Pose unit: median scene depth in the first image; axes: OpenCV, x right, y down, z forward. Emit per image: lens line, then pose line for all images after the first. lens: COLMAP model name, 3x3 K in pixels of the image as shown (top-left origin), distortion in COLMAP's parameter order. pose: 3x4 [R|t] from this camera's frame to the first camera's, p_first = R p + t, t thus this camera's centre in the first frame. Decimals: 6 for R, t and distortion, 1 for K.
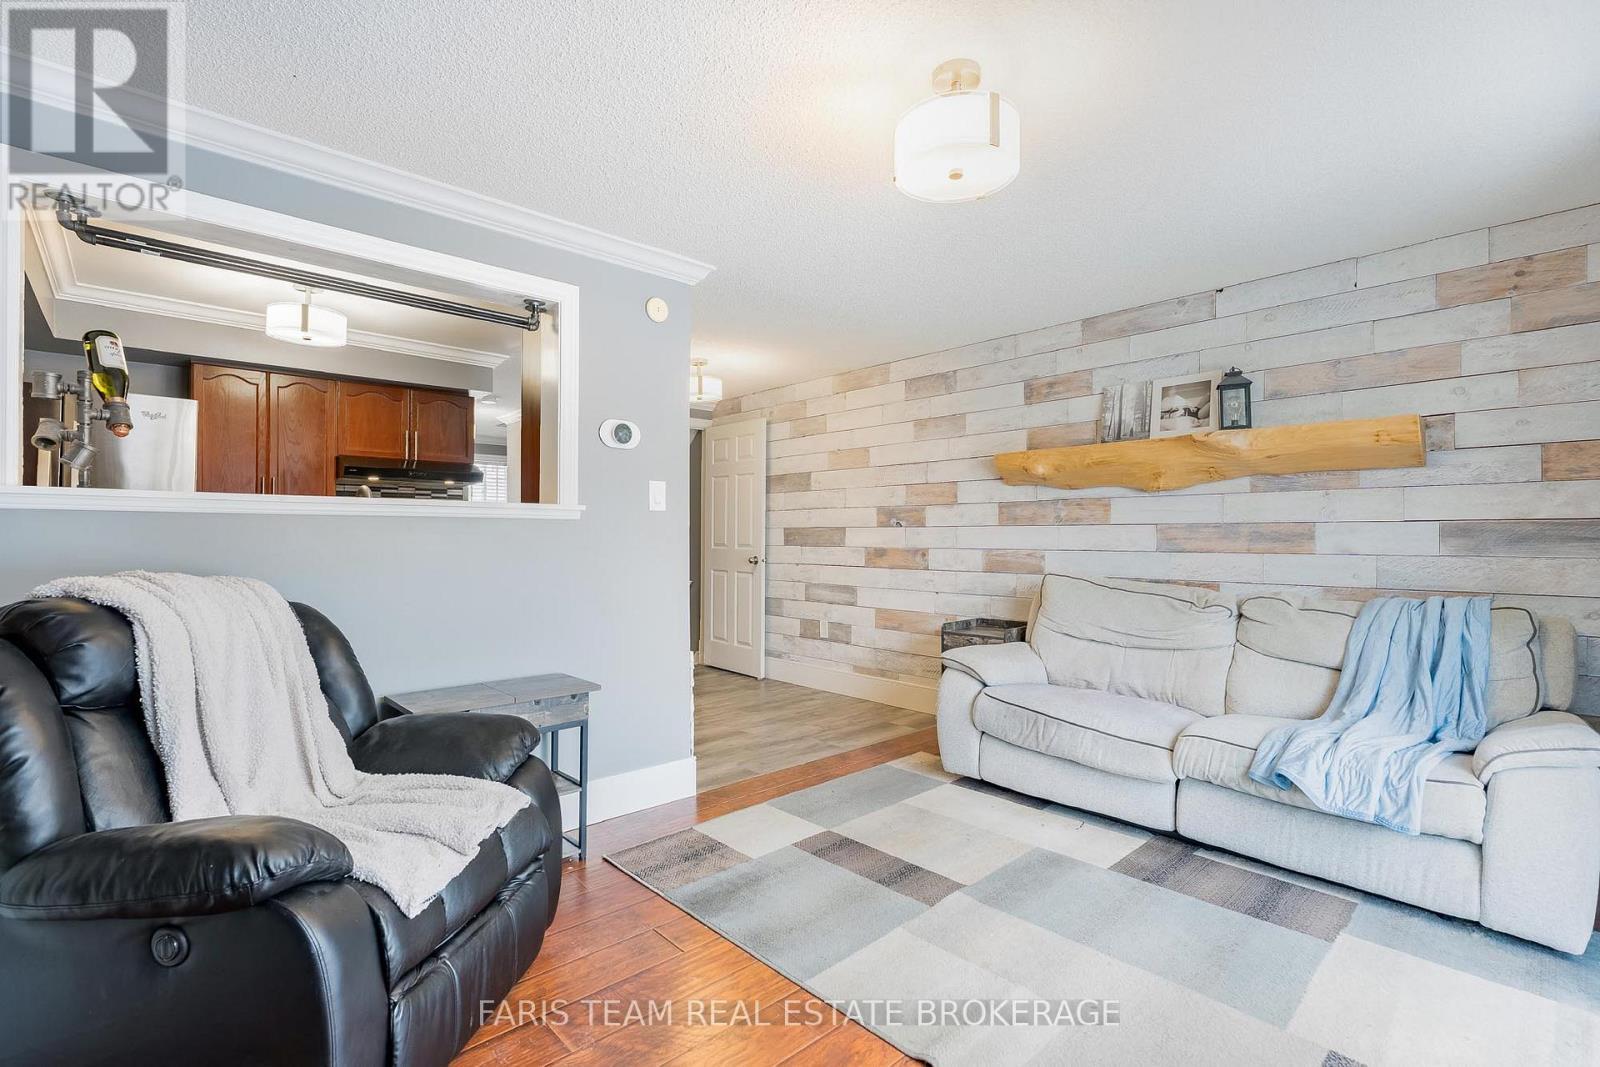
lens RADIAL K [[739.4, 0, 785.0], [0, 739.4, 532.7], [0, 0, 1]] dist [-0.000653, -0.000028]
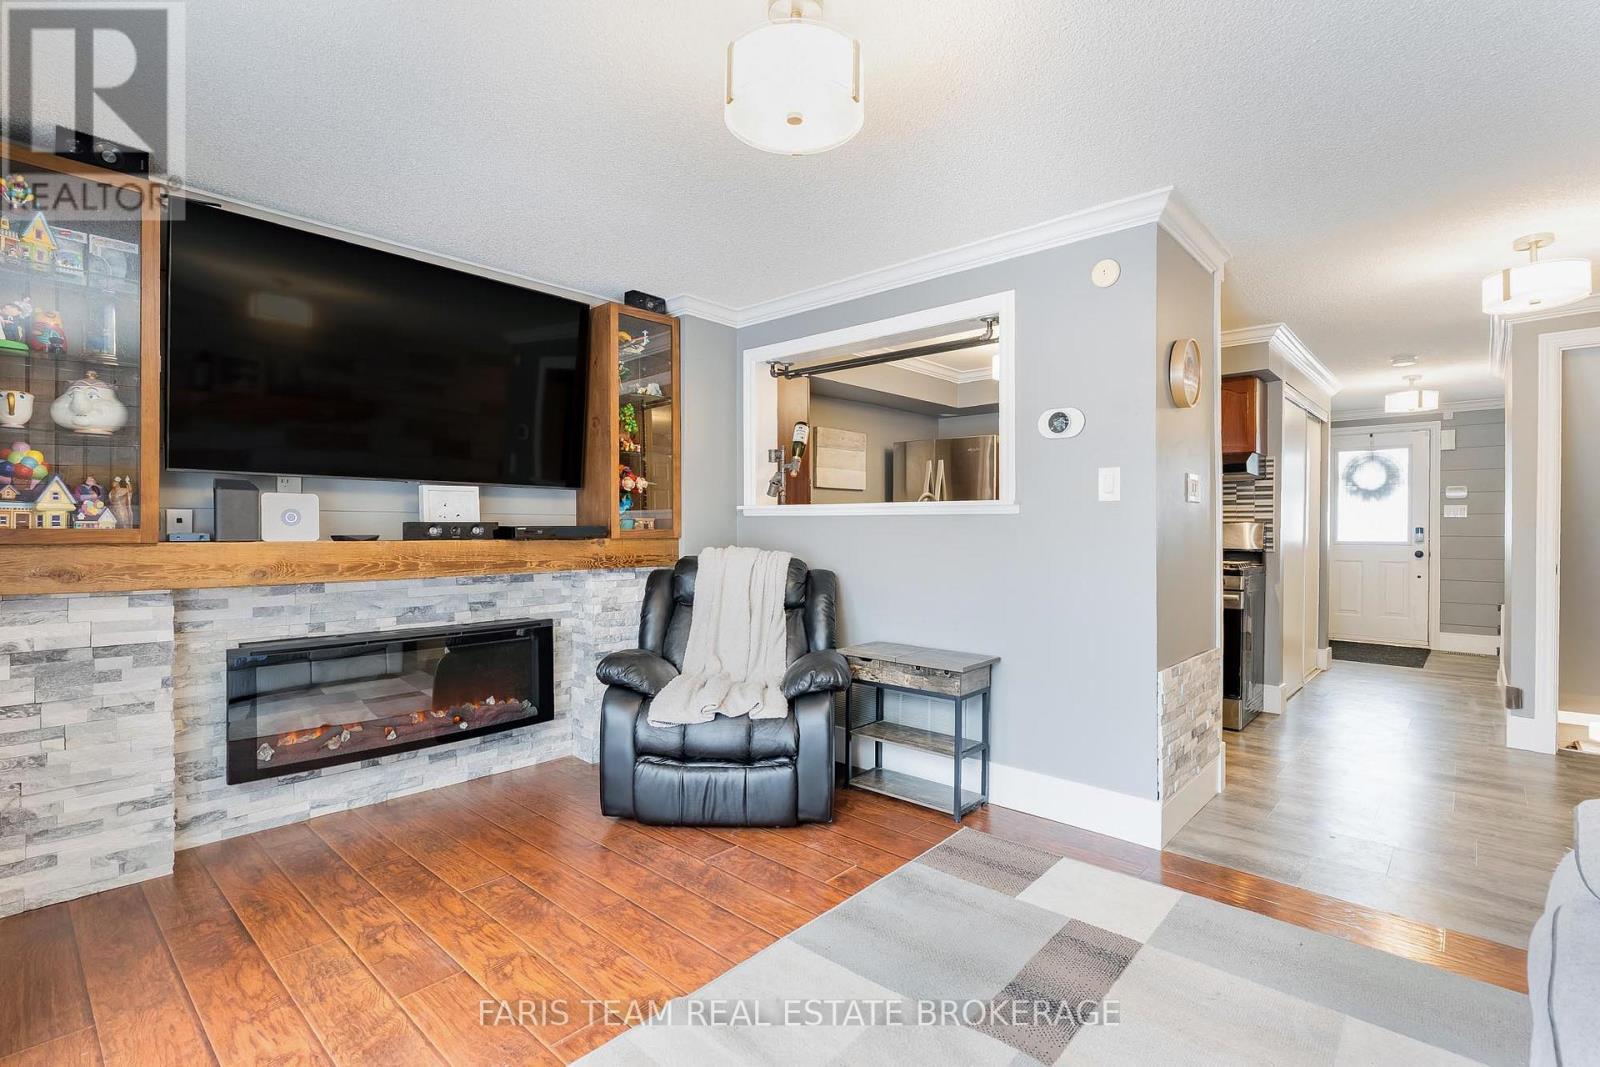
lens RADIAL K [[744.0, 0, 801.7], [0, 744.0, 527.8], [0, 0, 1]] dist [-0.001516, -0.000118]
pose [[0.097424, -0.001982, -0.995241, 0.395605], [0.001895, 0.999997, -0.001806, 0.001695], [0.995241, -0.001711, 0.097427, 0.324179]]
